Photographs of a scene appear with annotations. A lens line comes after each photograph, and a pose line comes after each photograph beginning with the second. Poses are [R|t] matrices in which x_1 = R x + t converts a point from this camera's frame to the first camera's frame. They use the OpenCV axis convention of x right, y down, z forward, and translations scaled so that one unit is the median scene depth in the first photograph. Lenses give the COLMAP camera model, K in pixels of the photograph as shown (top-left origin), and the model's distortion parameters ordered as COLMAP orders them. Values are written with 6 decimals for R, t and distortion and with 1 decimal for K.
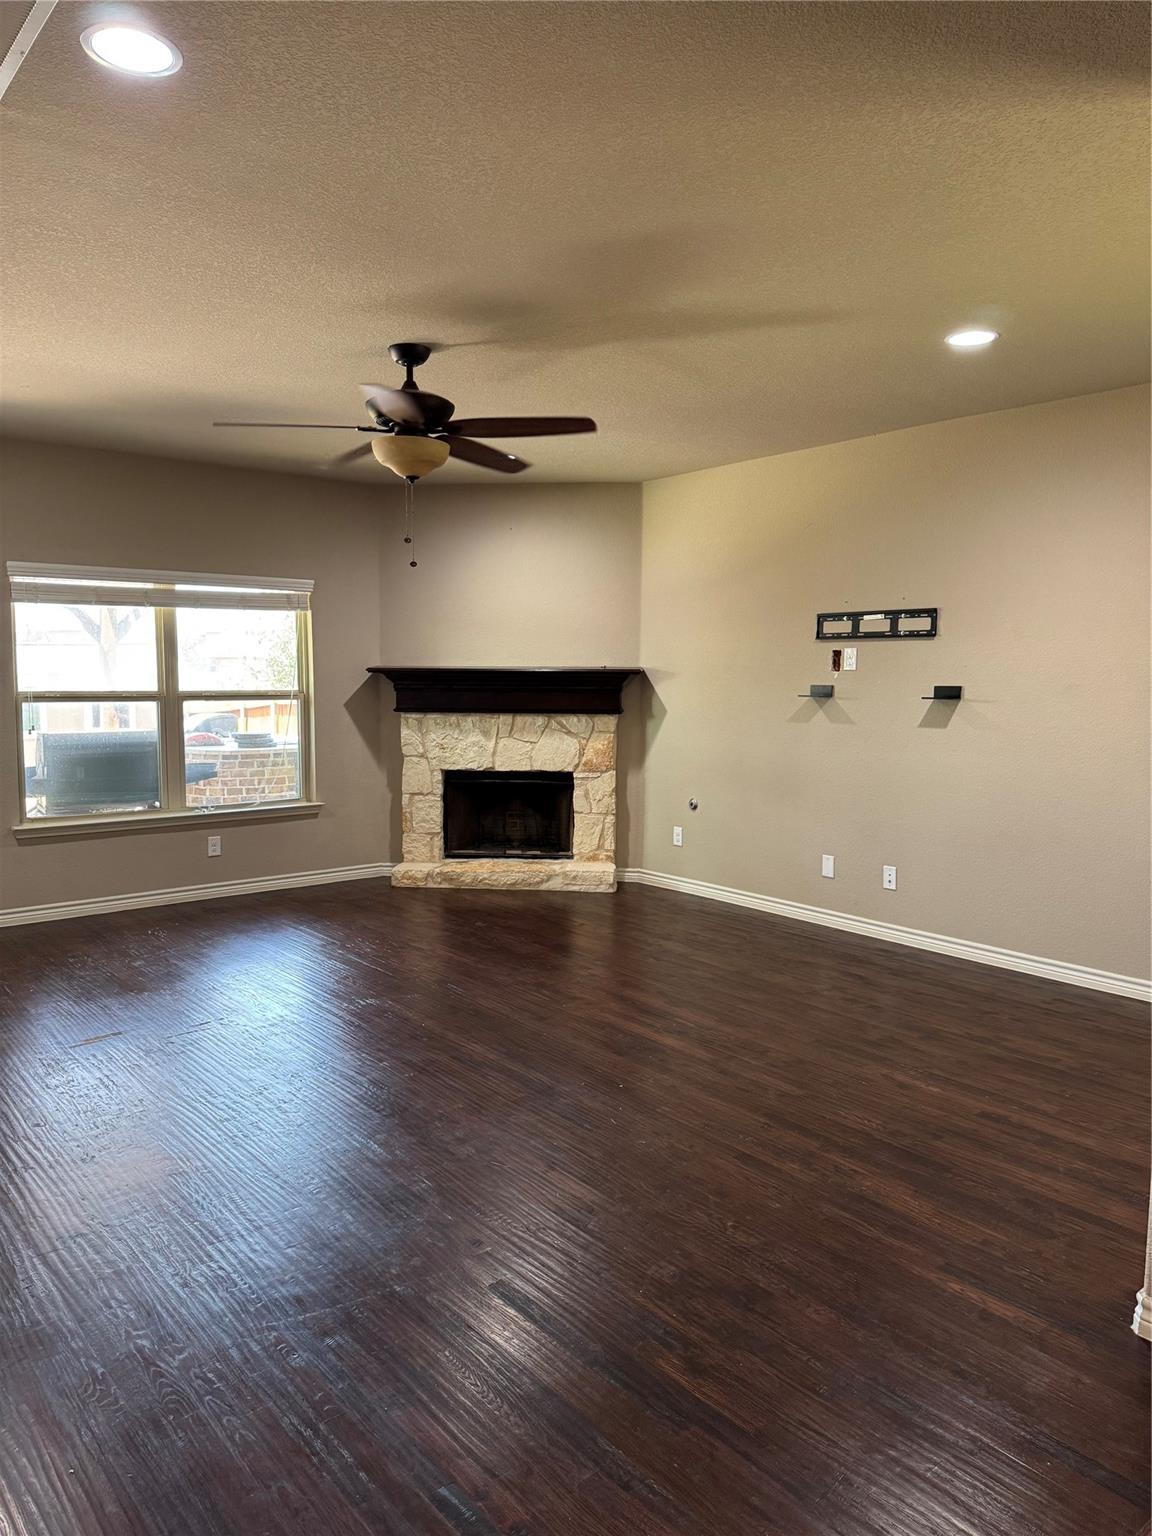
lens RADIAL K [[1083.9, 0, 567.4], [0, 1083.9, 769.4], [0, 0, 1]] dist [0.058610, -0.001021]
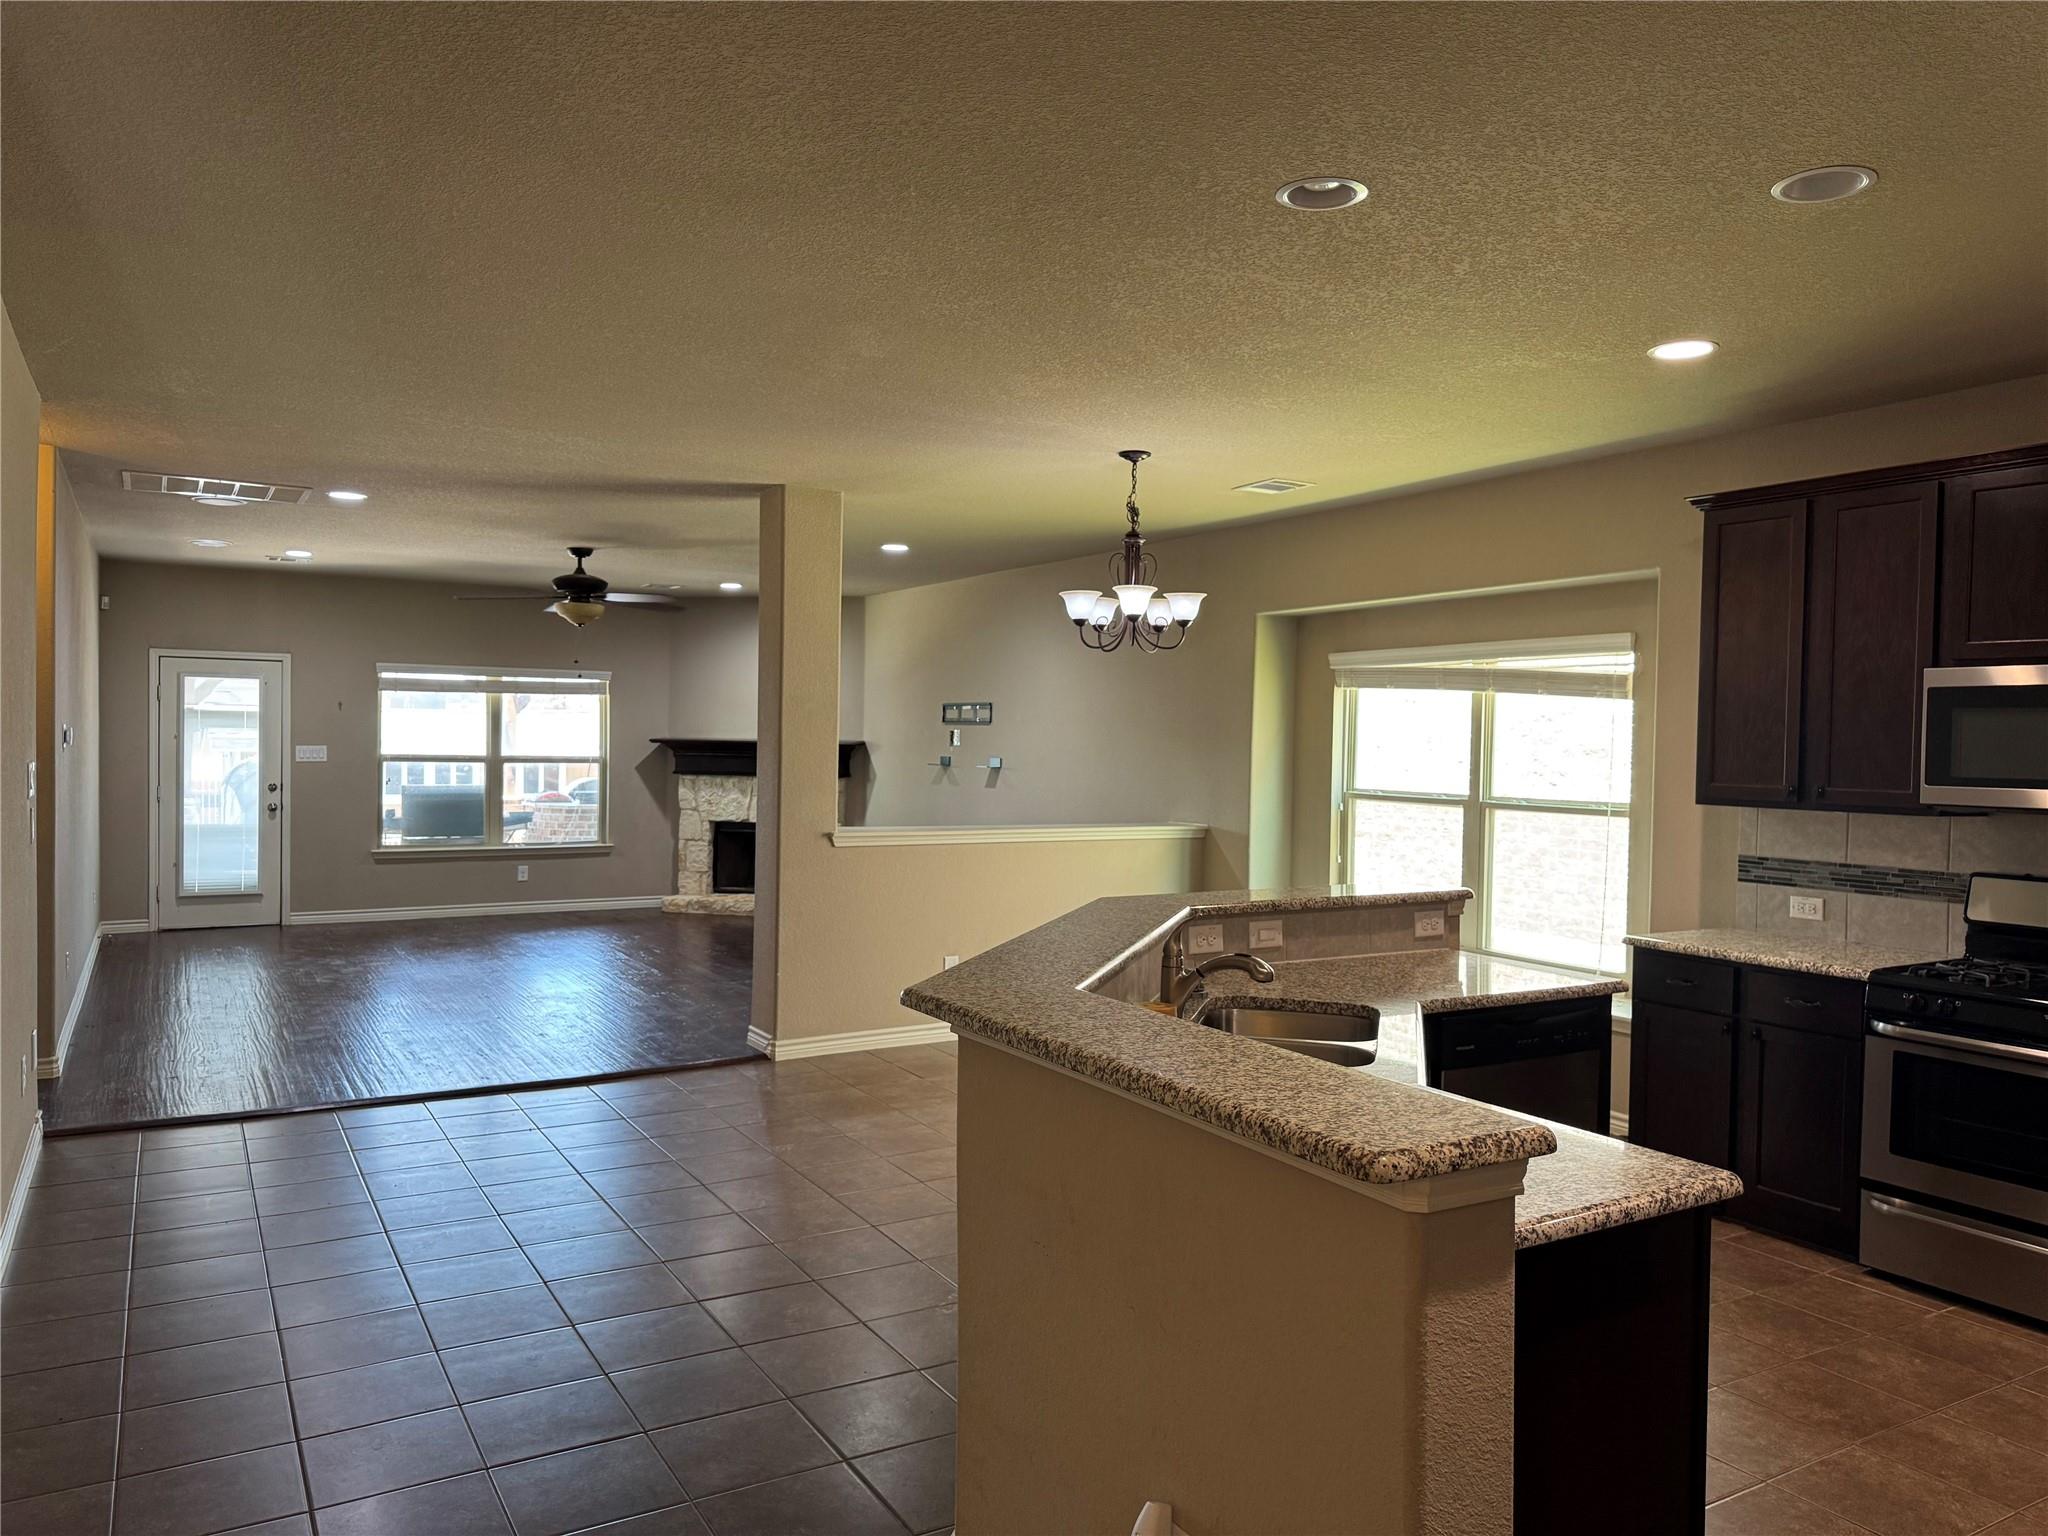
lens RADIAL K [[1445.2, 0, 1034.4], [0, 1445.2, 767.3], [0, 0, 1]] dist [0.058610, -0.001021]
pose [[0.989959, 0.014304, -0.140629, 0.510192], [-0.024234, 0.997312, -0.069151, 0.047322], [0.139262, 0.071865, 0.987644, -0.629564]]
